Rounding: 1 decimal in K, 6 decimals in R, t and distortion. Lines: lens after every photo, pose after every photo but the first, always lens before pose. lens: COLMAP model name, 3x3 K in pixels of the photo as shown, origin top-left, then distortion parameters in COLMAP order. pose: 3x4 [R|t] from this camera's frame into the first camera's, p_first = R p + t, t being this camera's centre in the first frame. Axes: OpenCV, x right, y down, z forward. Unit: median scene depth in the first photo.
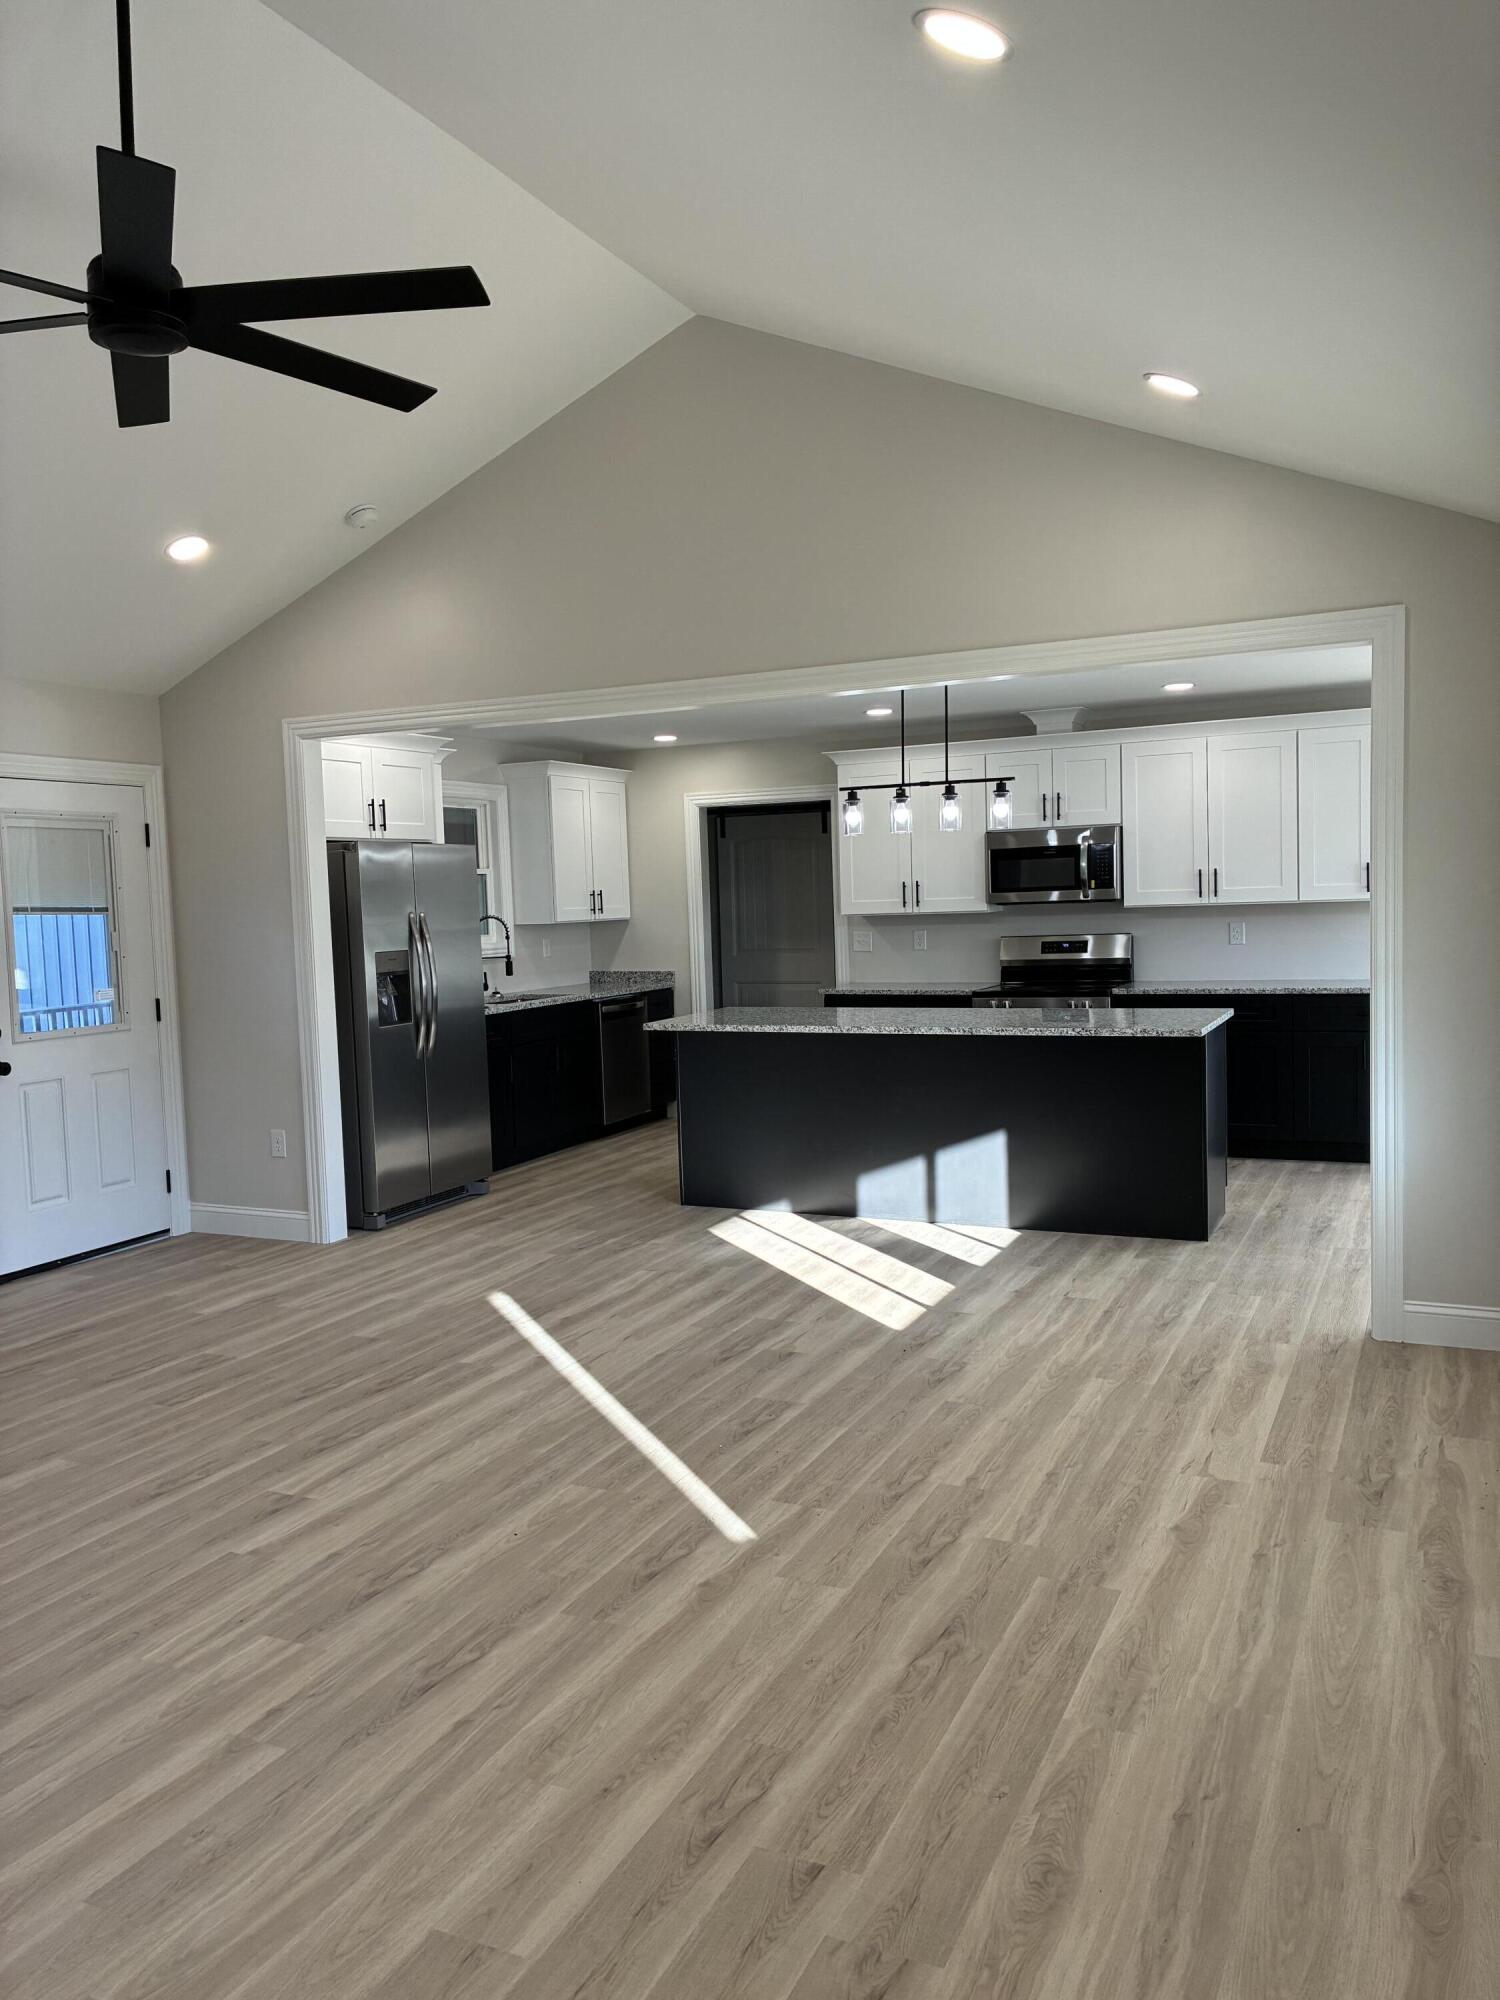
lens RADIAL K [[1502.5, 0, 750.0], [0, 1502.5, 1000.0], [0, 0, 1]] dist [0.054088, -0.009940]
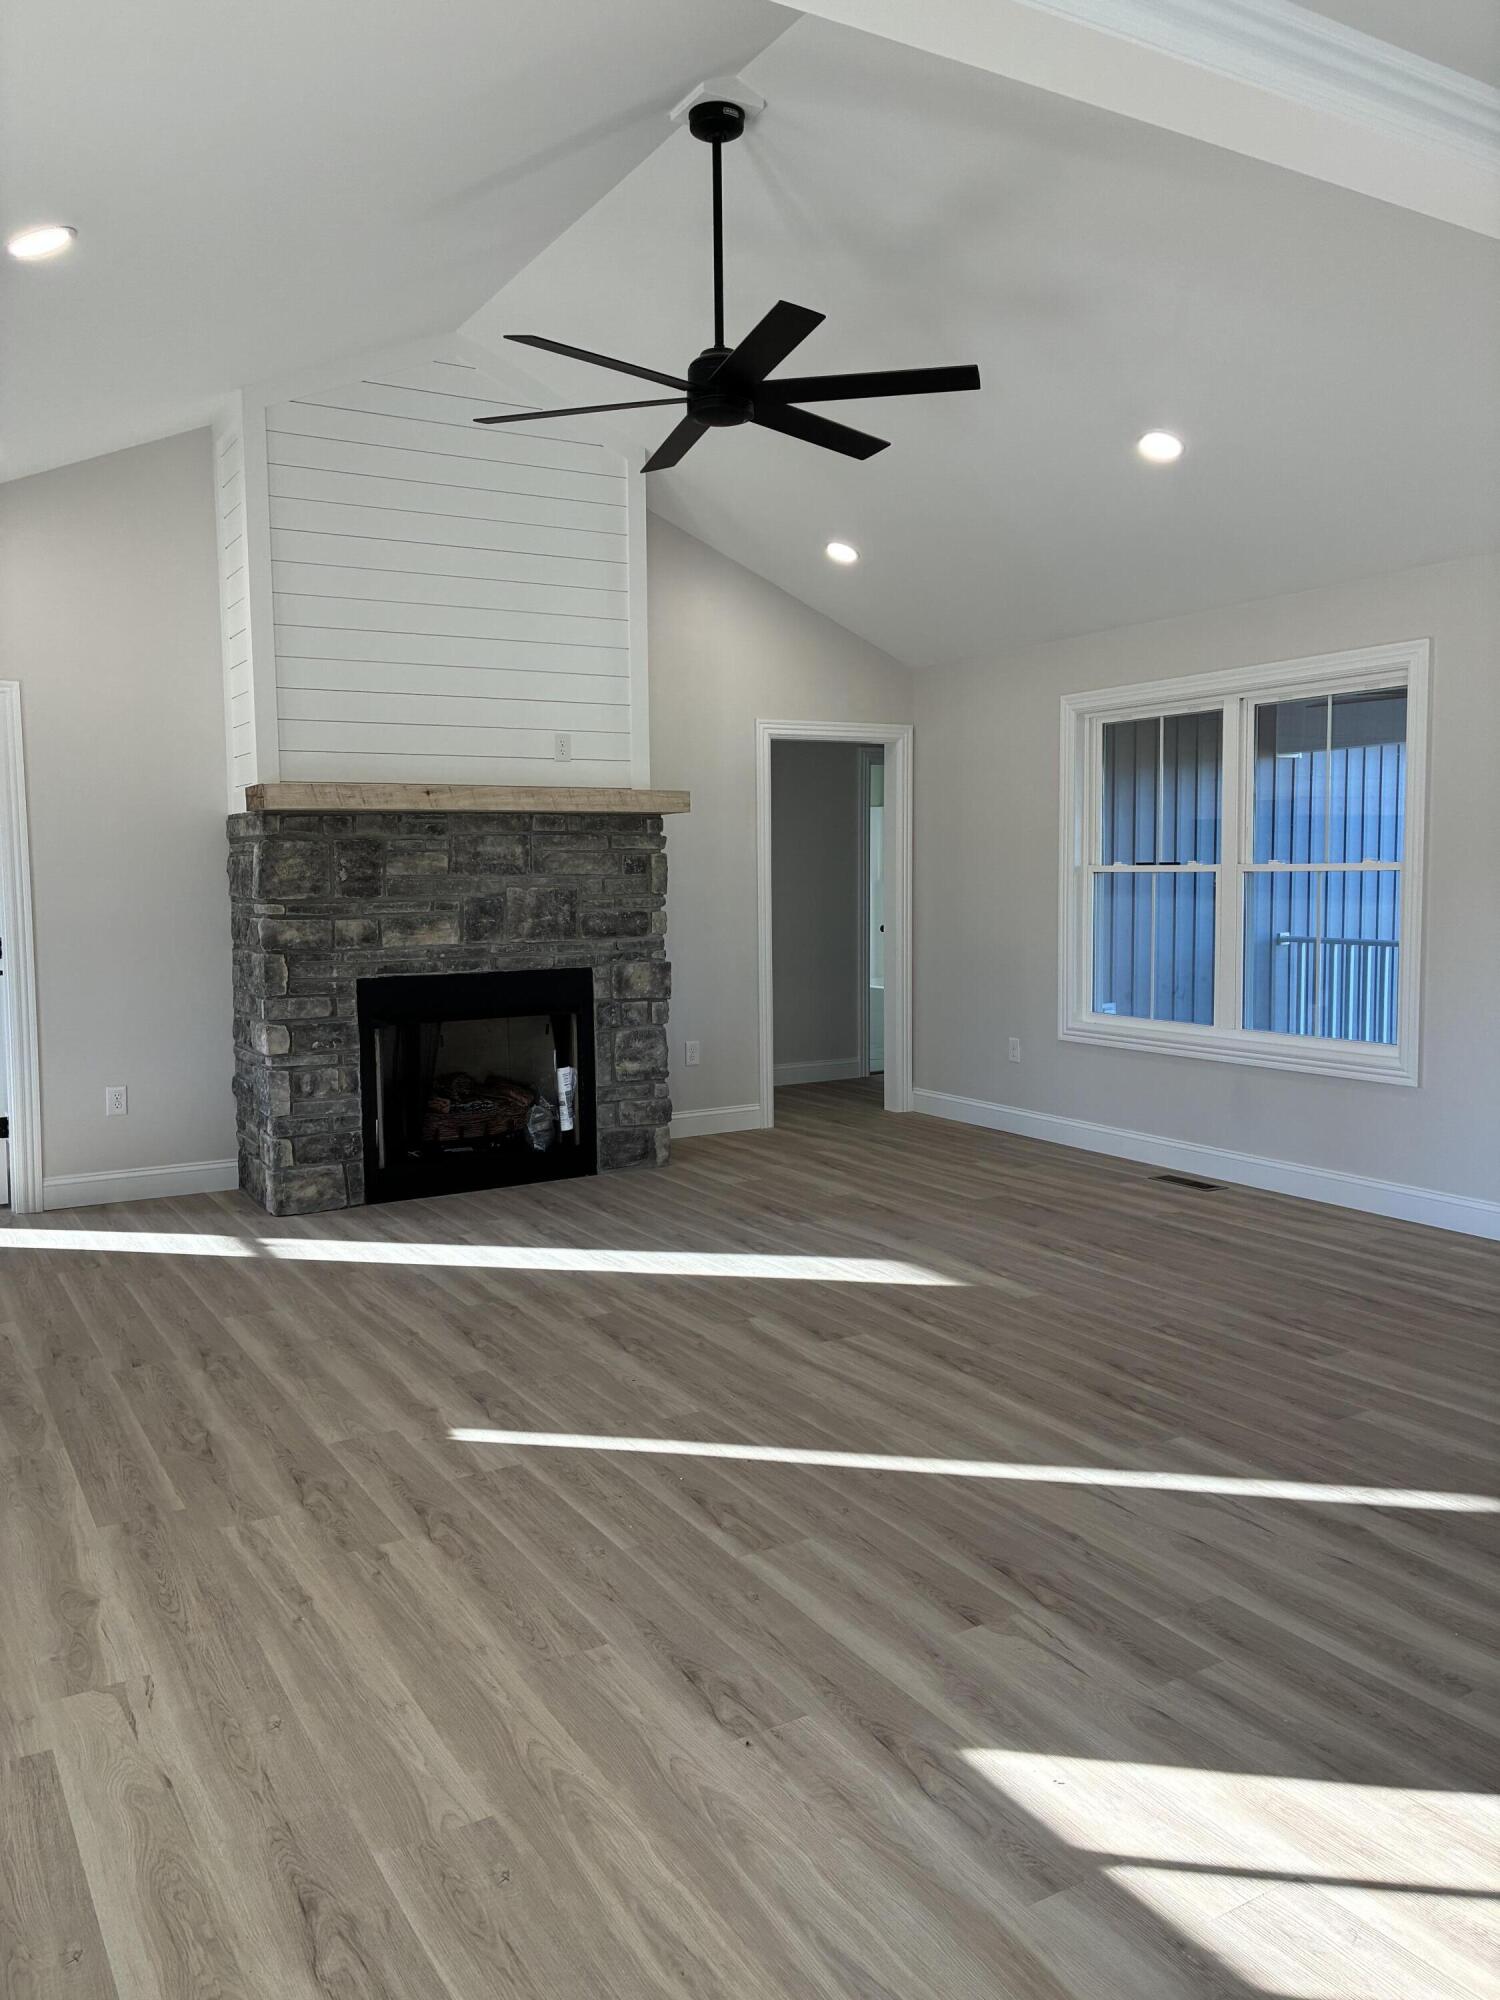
lens RADIAL K [[1502.5, 0, 750.0], [0, 1502.5, 1000.0], [0, 0, 1]] dist [0.054088, -0.009940]
pose [[-0.557826, 0.108631, -0.822818, 0.645753], [-0.027546, 0.988428, 0.149170, -0.098034], [0.829500, 0.105876, -0.548379, 1.519130]]
